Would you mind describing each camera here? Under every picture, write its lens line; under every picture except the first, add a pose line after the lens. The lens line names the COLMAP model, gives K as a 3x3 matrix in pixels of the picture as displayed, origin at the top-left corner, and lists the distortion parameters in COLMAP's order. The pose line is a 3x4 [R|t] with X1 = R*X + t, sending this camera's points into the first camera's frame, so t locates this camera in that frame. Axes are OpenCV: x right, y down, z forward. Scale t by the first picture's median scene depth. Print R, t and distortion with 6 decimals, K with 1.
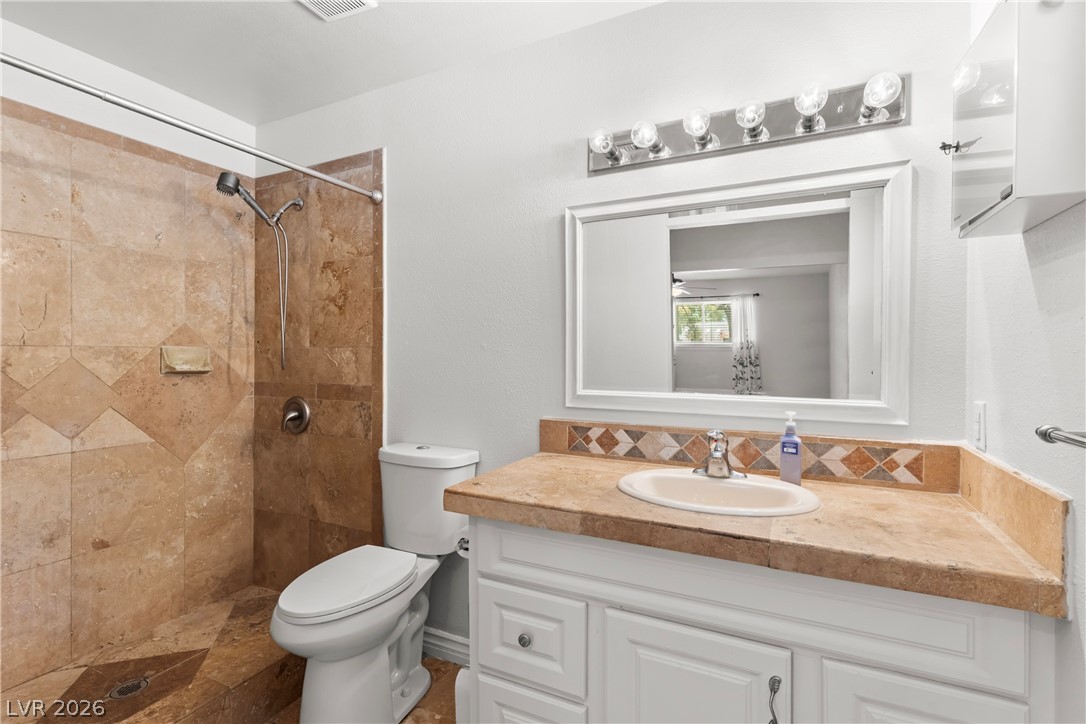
lens RADIAL K [[511.5, 0, 542.6], [0, 511.5, 363.4], [0, 0, 1]] dist [0.003750, 0.001690]
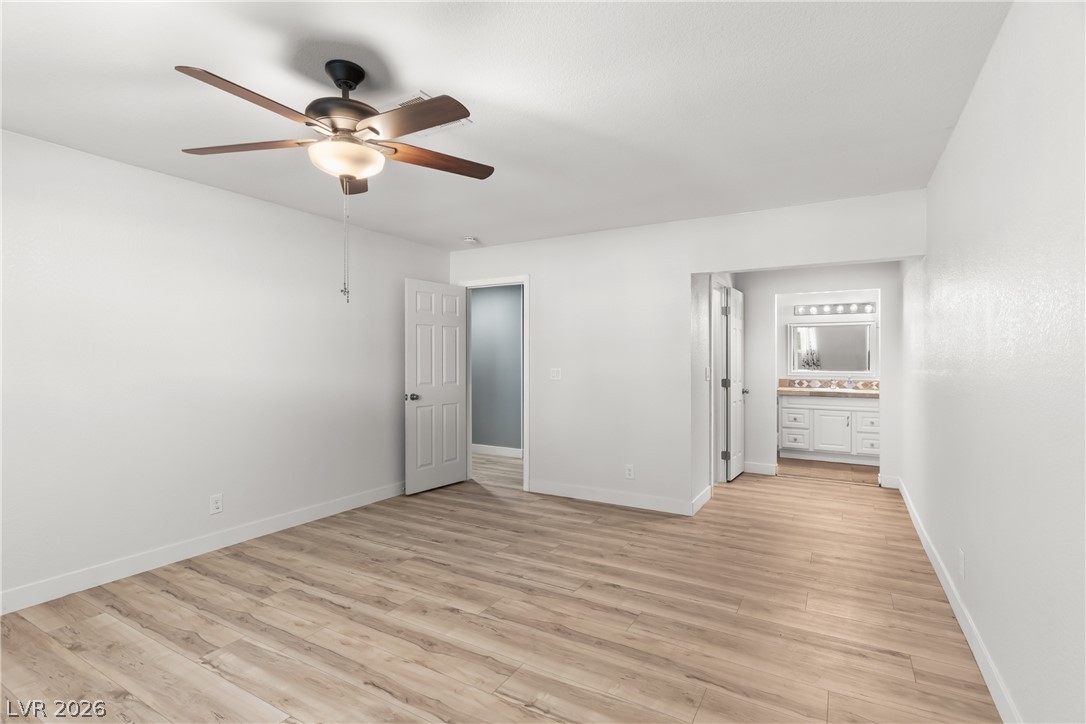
lens RADIAL K [[511.5, 0, 541.4], [0, 511.5, 360.6], [0, 0, 1]] dist [0.003750, 0.001690]
pose [[0.998044, -0.000359, -0.062511, -1.652661], [-0.000057, 0.999978, -0.006649, 0.001903], [0.062512, 0.006640, 0.998022, -3.125848]]
